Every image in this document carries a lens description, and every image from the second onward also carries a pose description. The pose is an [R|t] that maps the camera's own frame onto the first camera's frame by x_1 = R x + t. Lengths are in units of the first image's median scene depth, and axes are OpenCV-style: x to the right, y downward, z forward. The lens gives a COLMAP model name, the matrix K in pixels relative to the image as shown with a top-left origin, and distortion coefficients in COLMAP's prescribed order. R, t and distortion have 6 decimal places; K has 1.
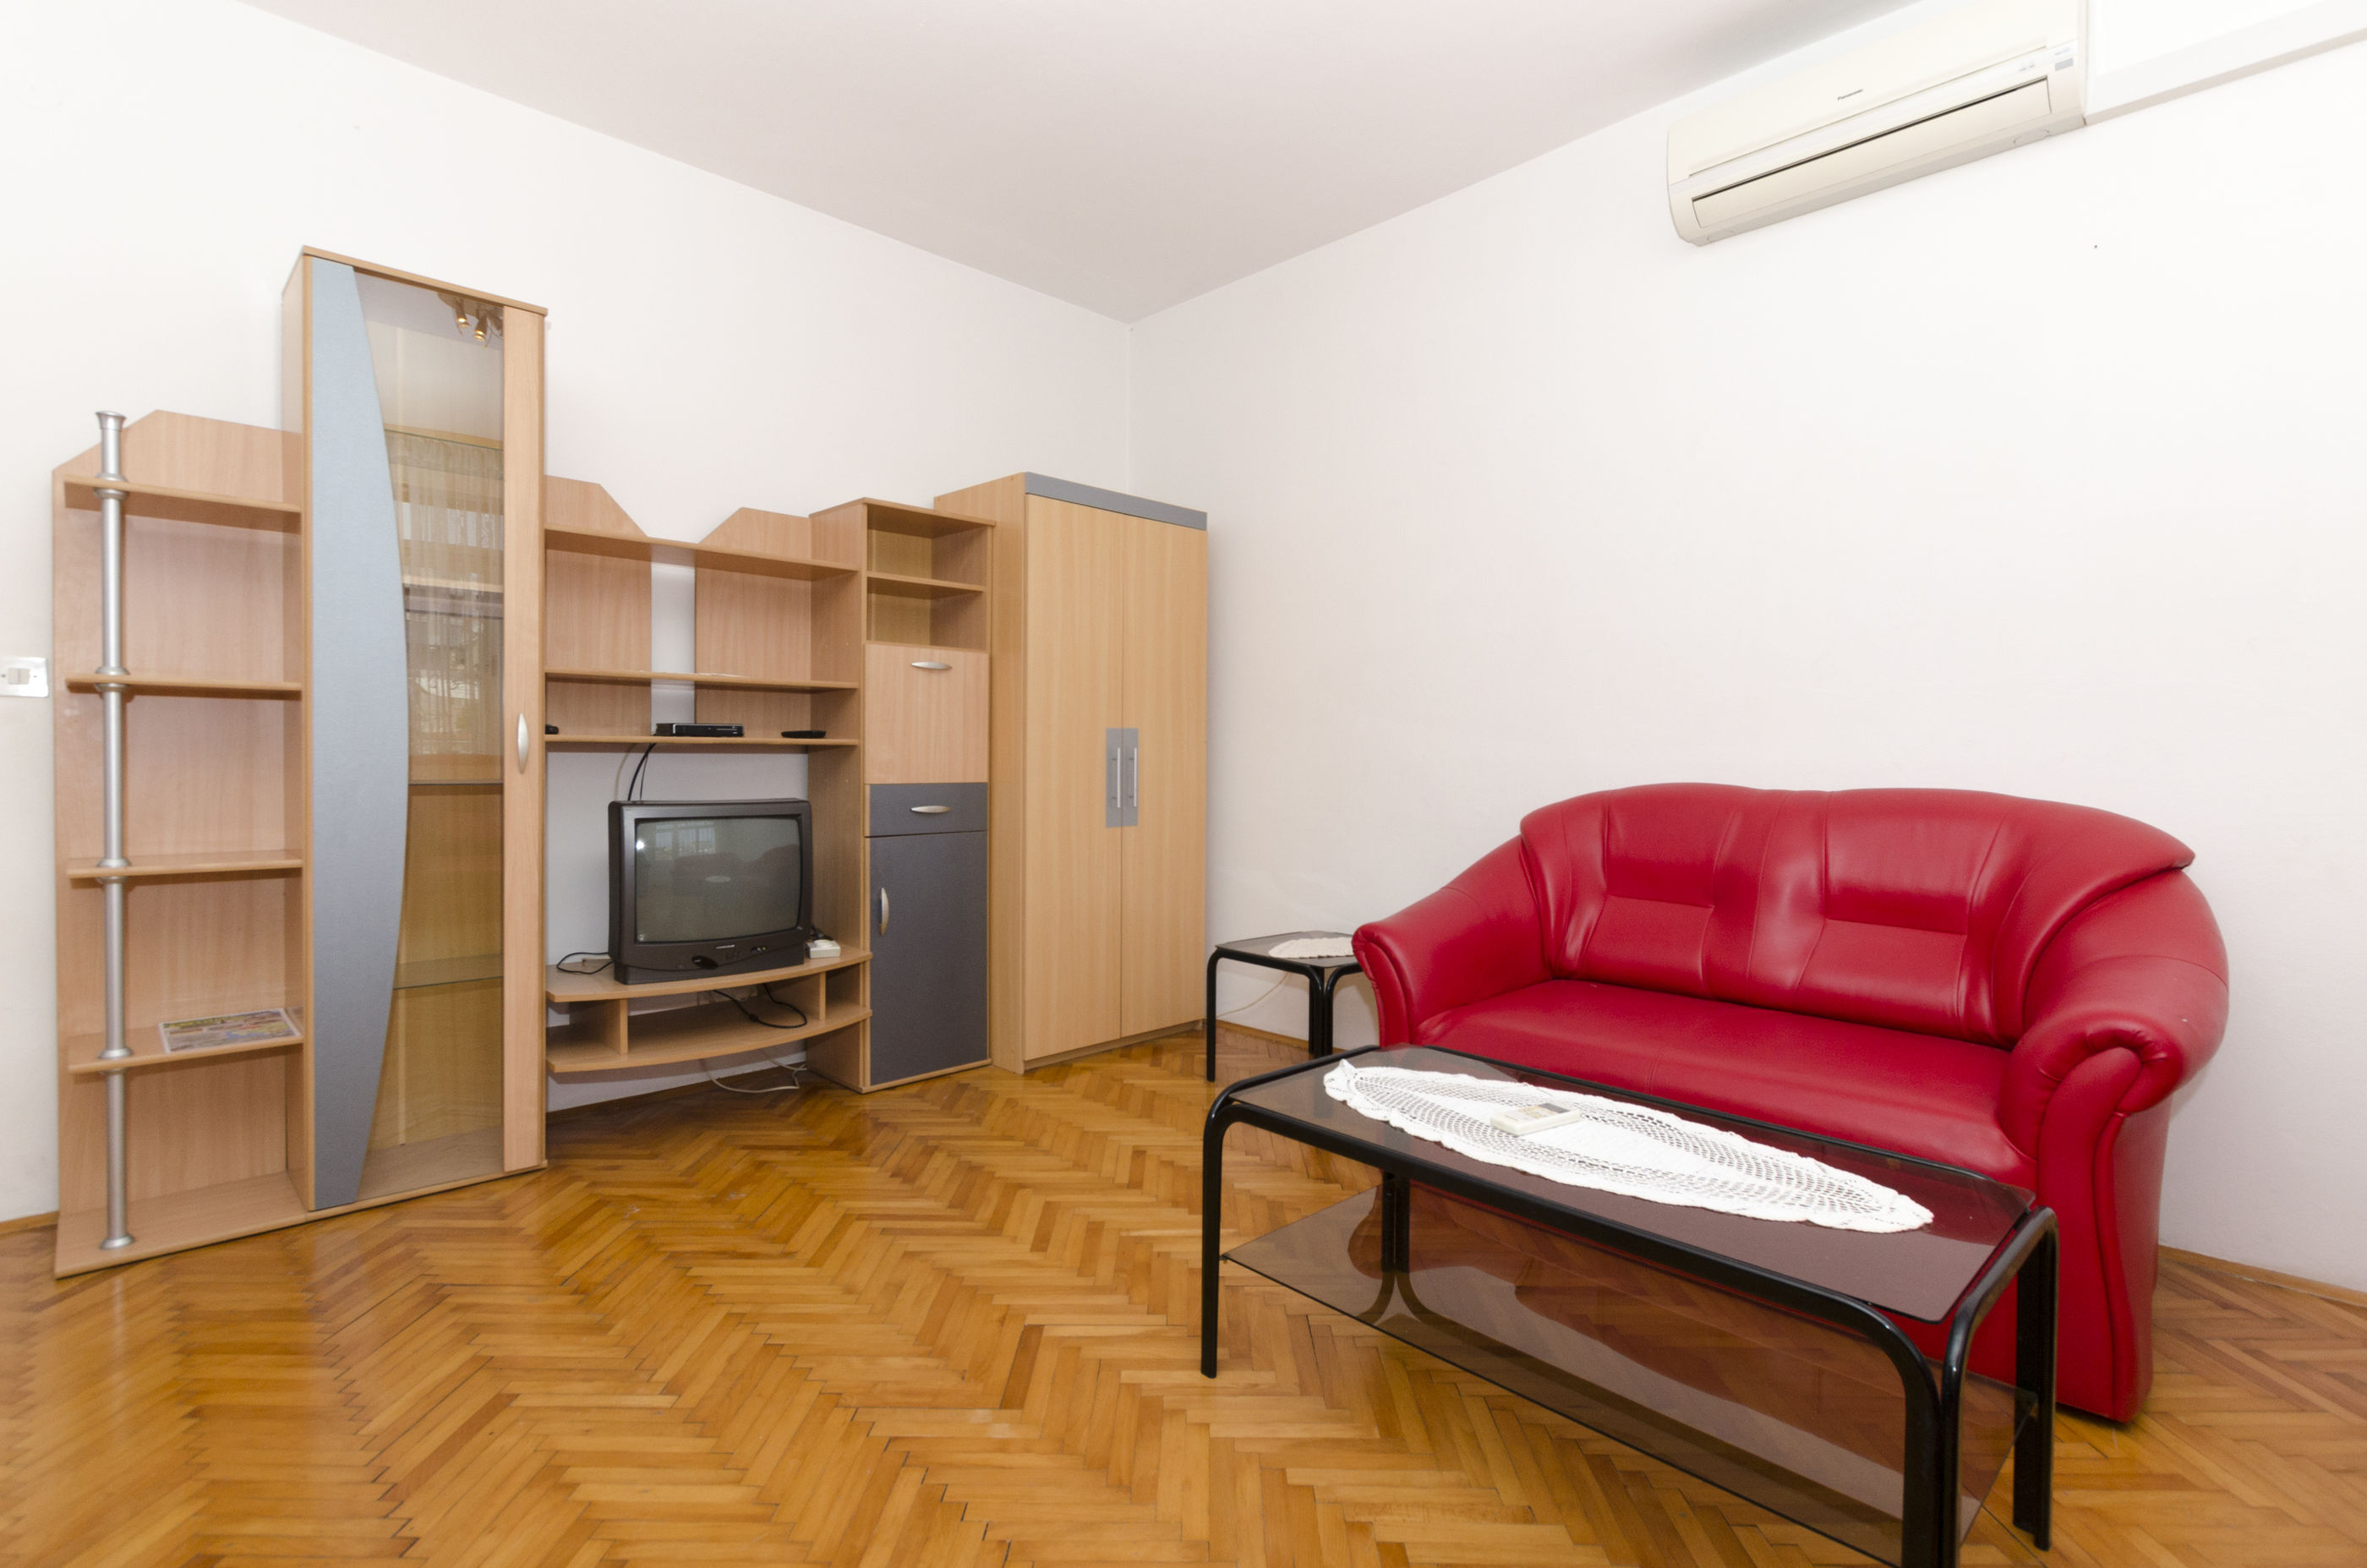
lens RADIAL K [[1102.3, 0, 1189.7], [0, 1102.3, 778.3], [0, 0, 1]] dist [0.001913, 0.000164]
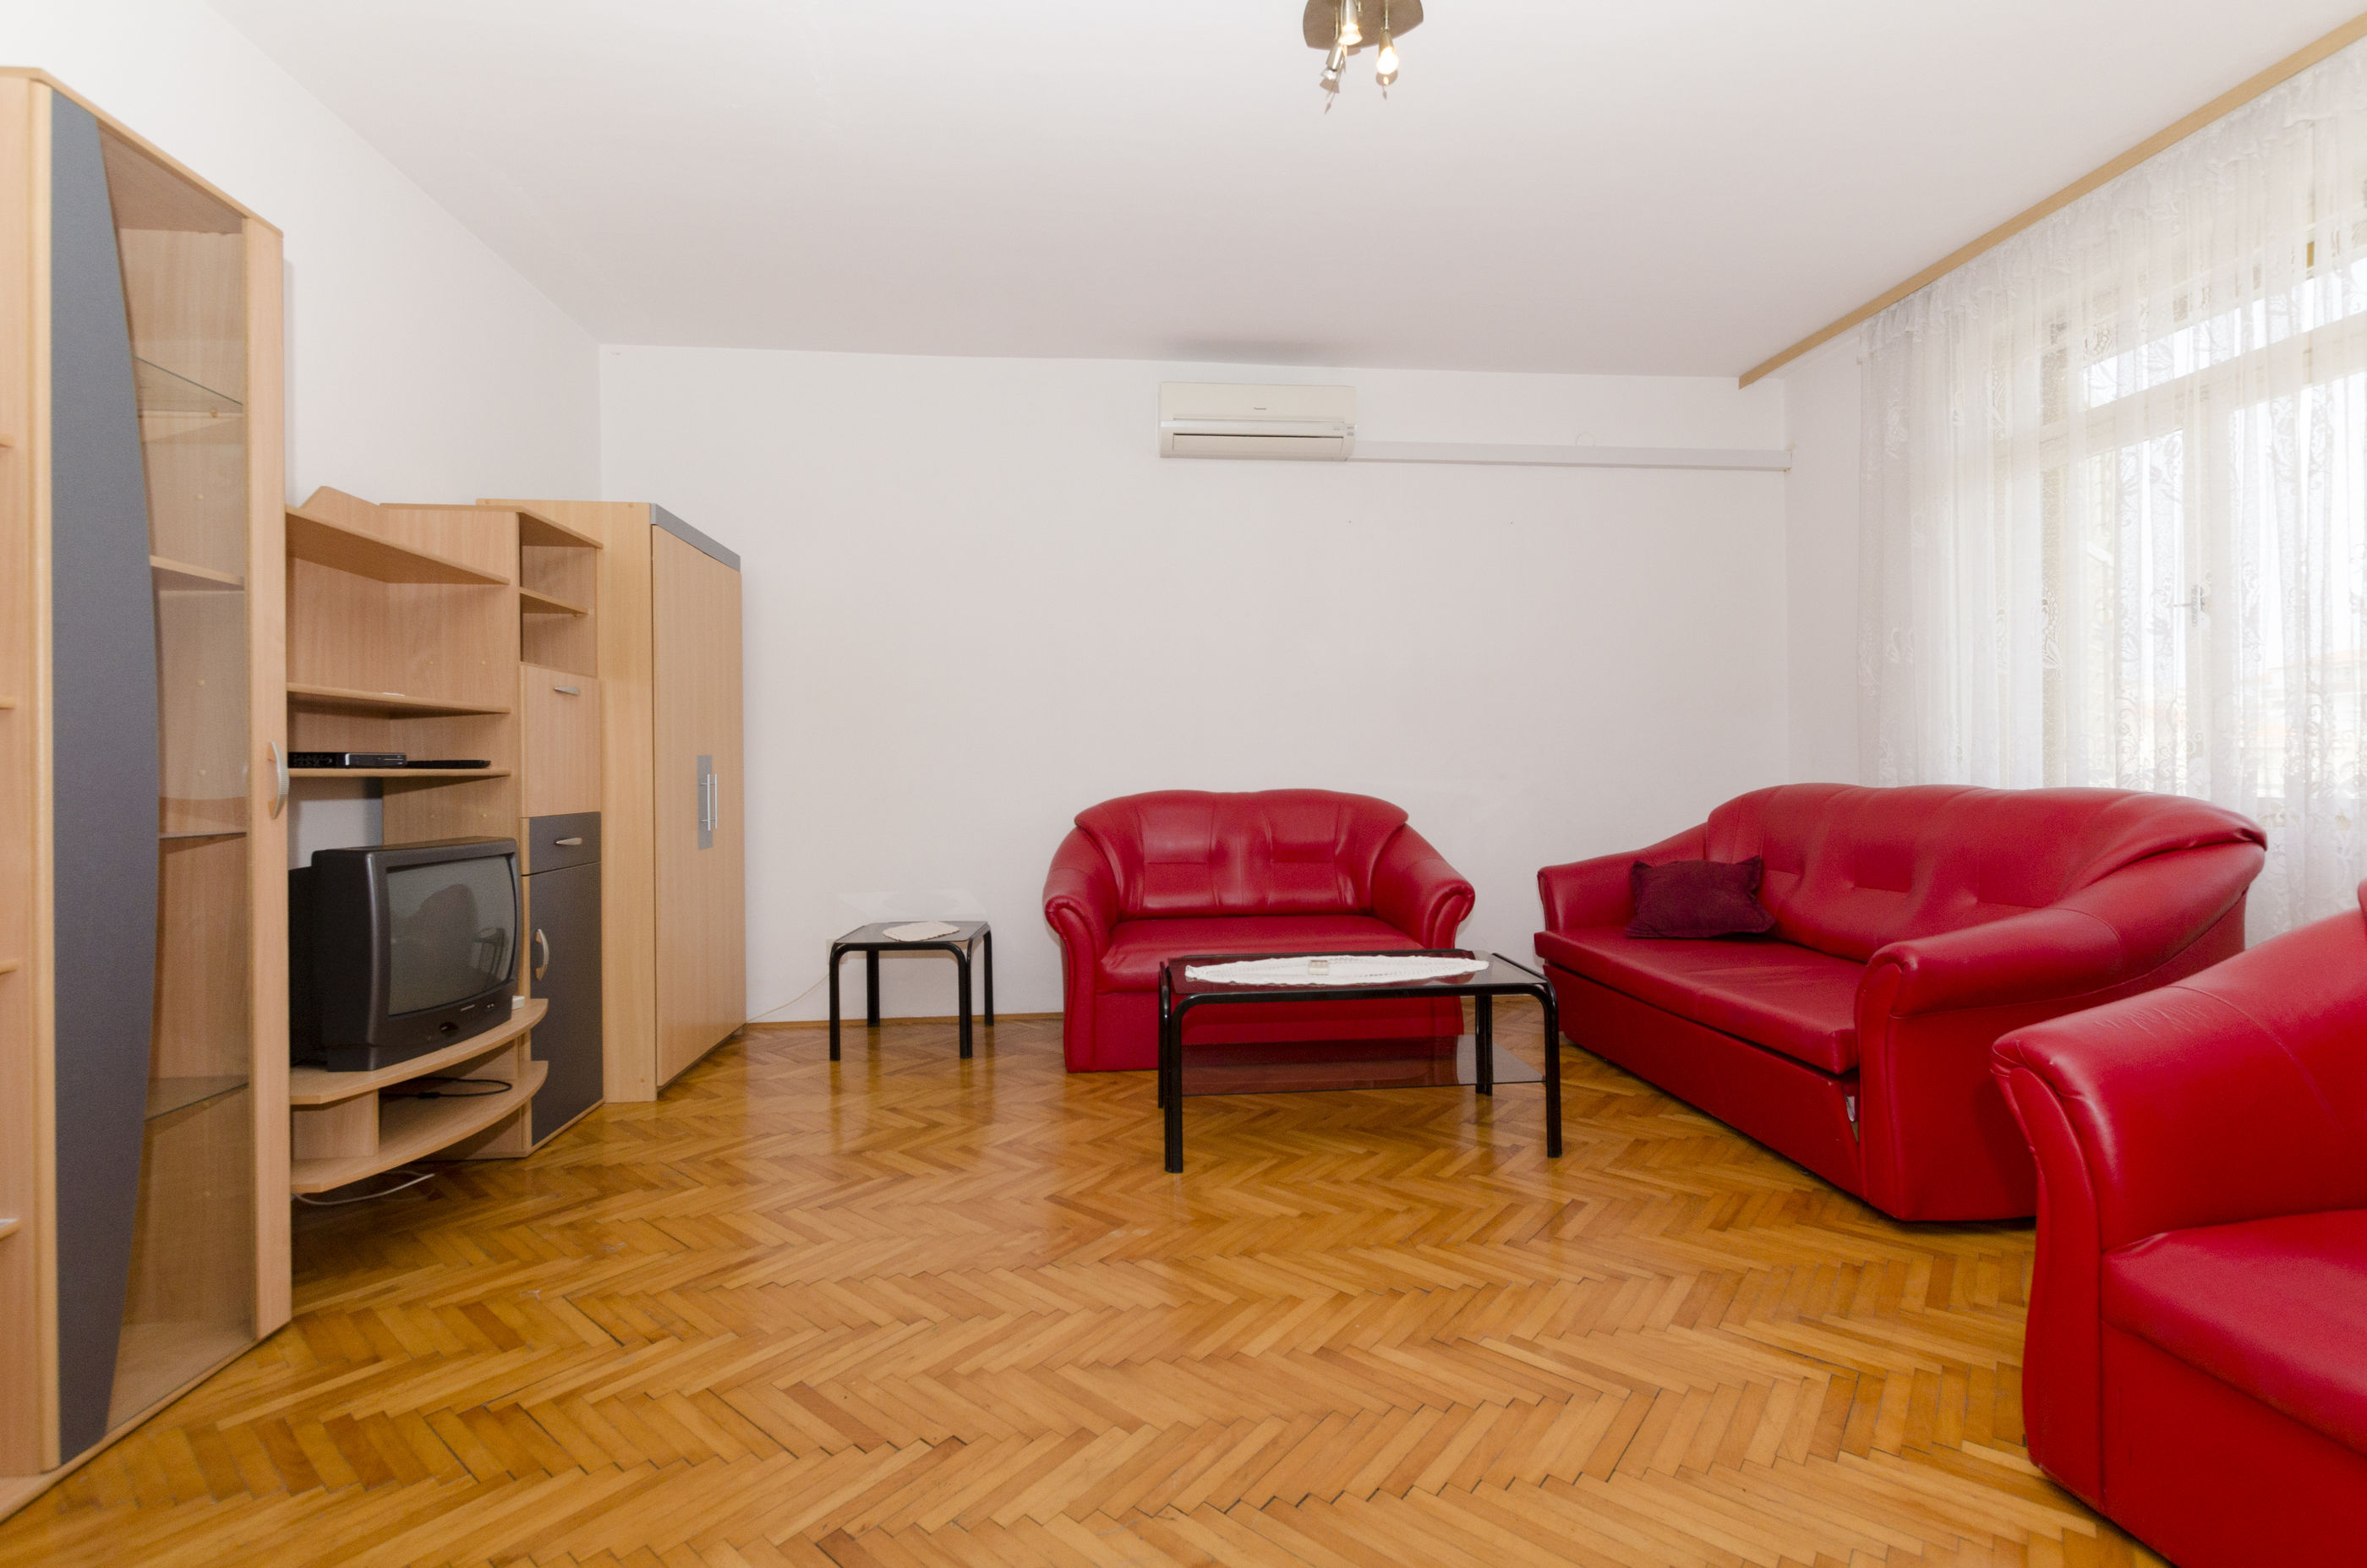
lens RADIAL K [[1034.6, 0, 1186.1], [0, 1034.6, 773.4], [0, 0, 1]] dist [0.012509, -0.000134]
pose [[0.628921, -0.015773, 0.777309, -0.777749], [0.028945, 0.999576, -0.003136, -0.016151], [-0.776930, 0.024472, 0.629111, 0.032978]]
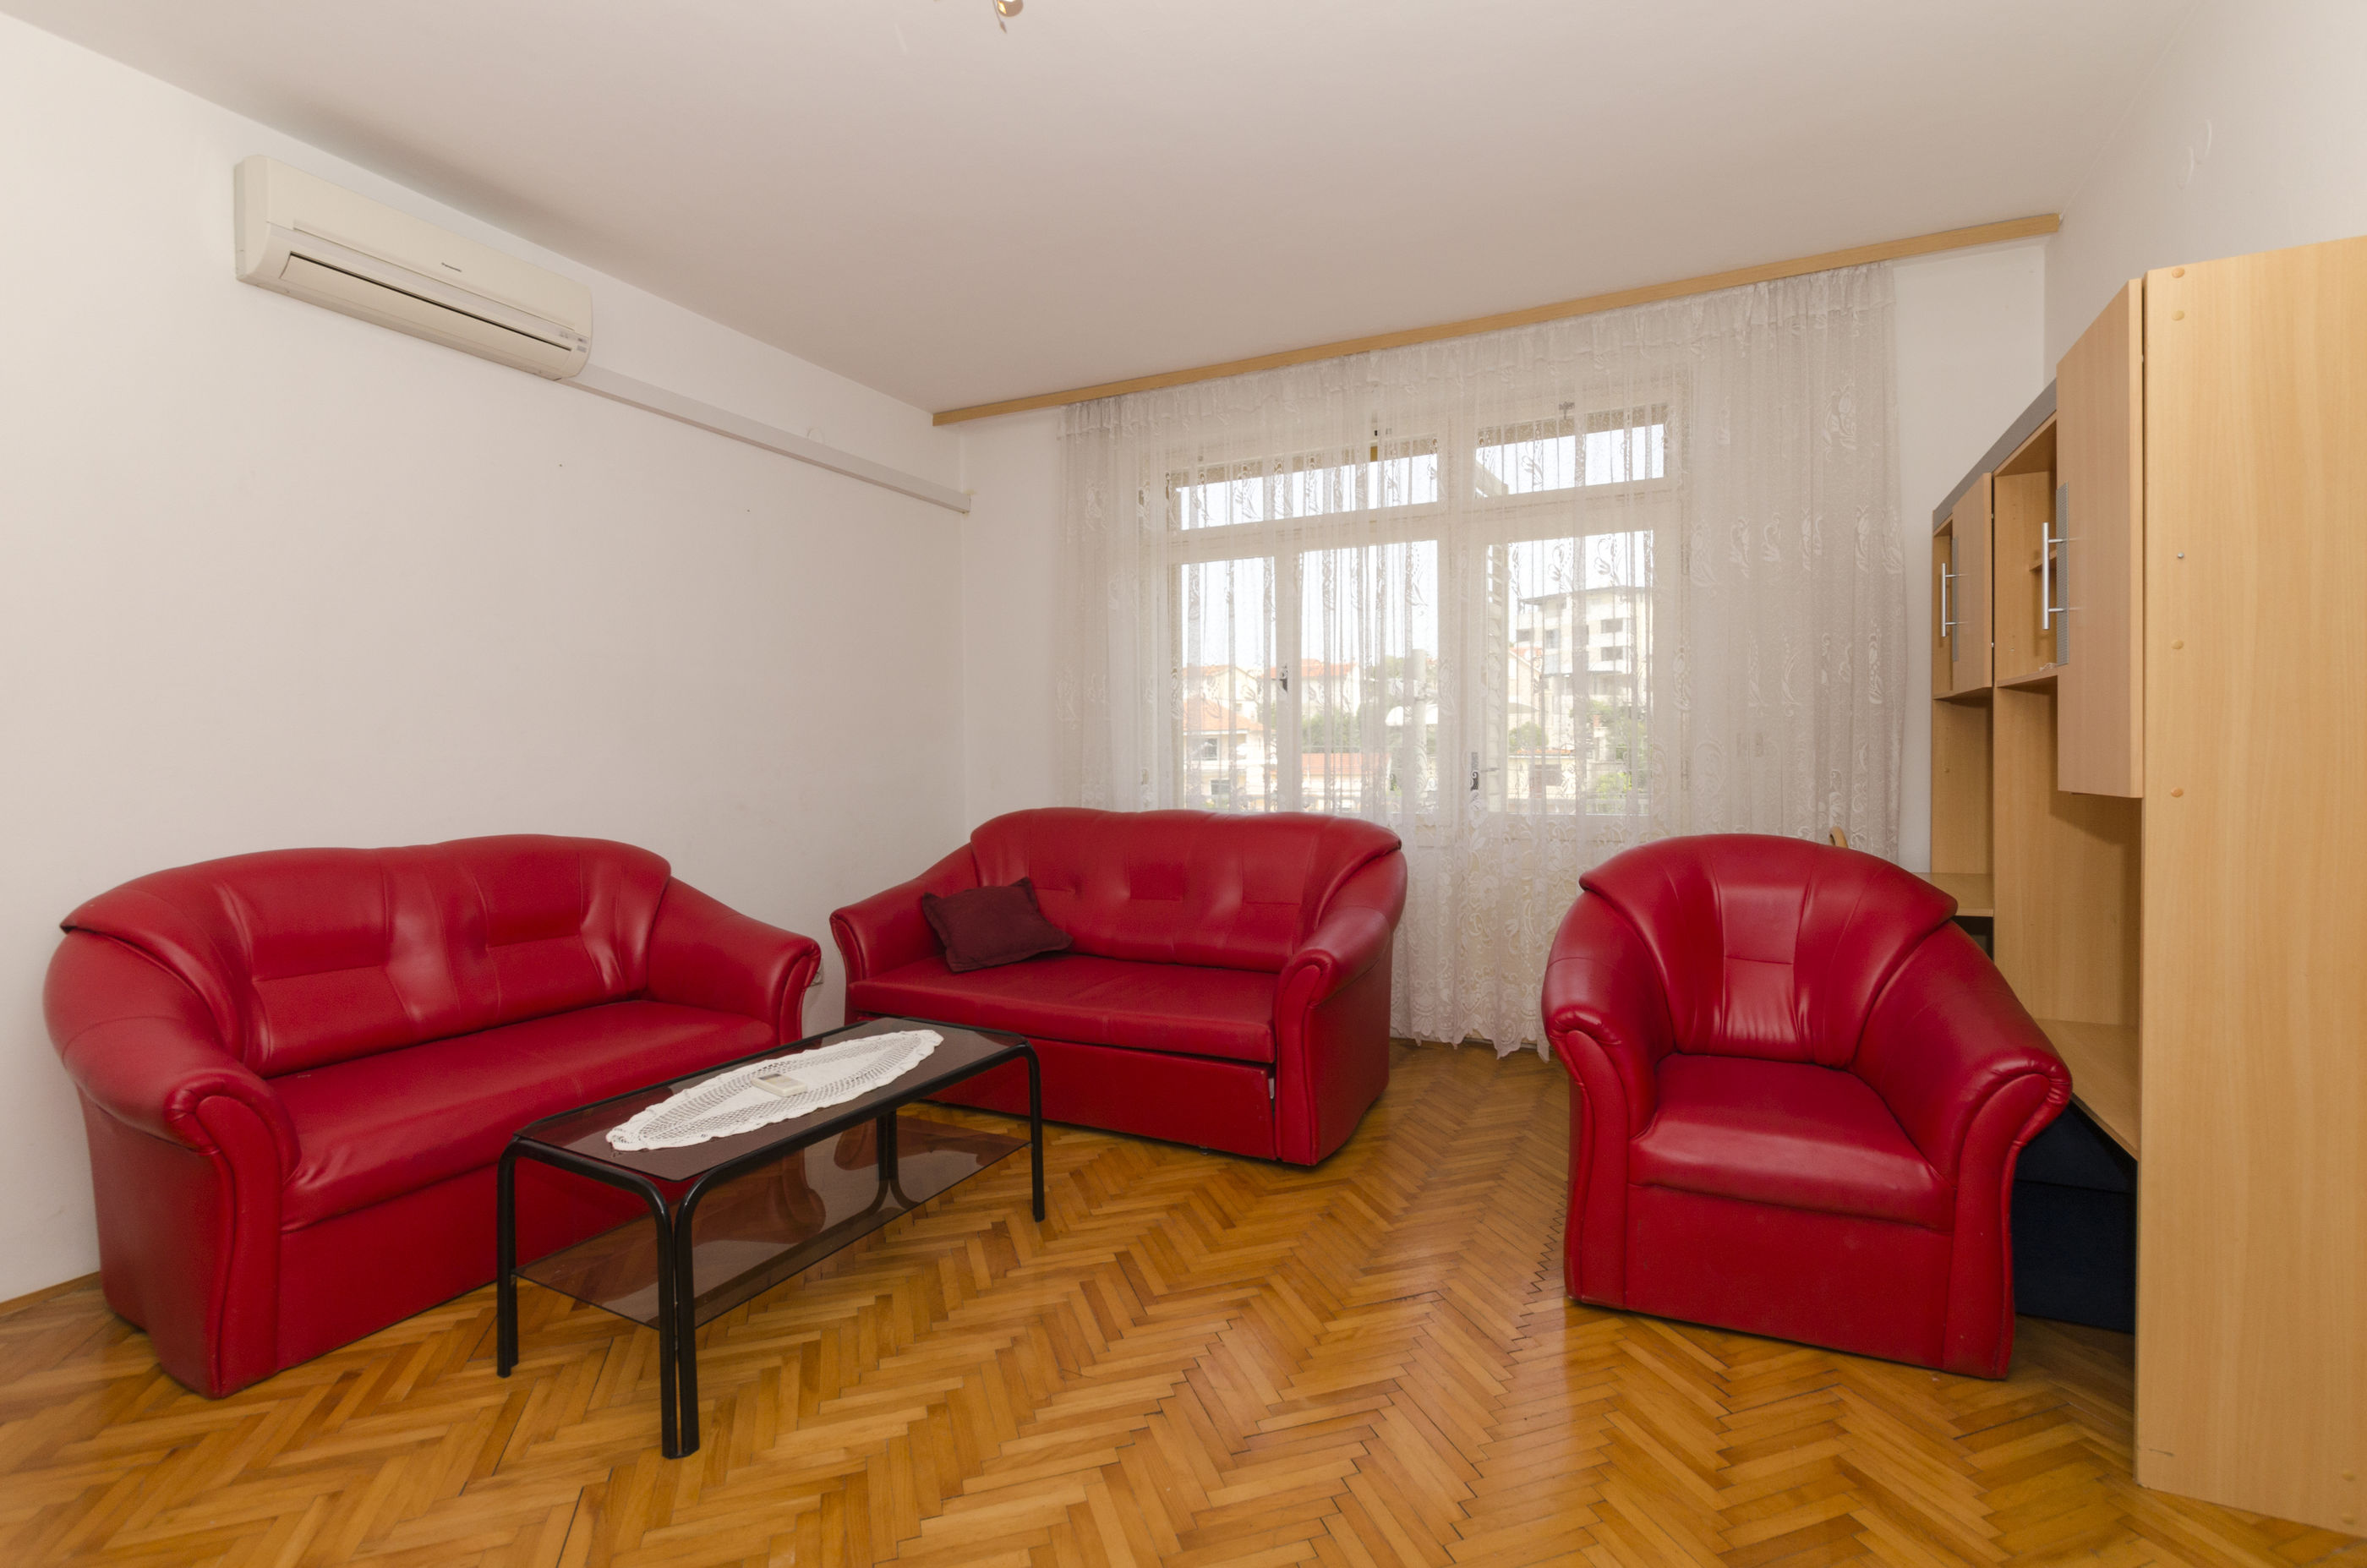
lens RADIAL K [[1068.2, 0, 1175.8], [0, 1068.2, 771.6], [0, 0, 1]] dist [-0.001930, 0.000206]
pose [[-0.321874, -0.018642, 0.946599, -0.740787], [0.023446, 0.999343, 0.027653, -0.077860], [-0.946492, 0.031094, -0.321225, 0.611692]]
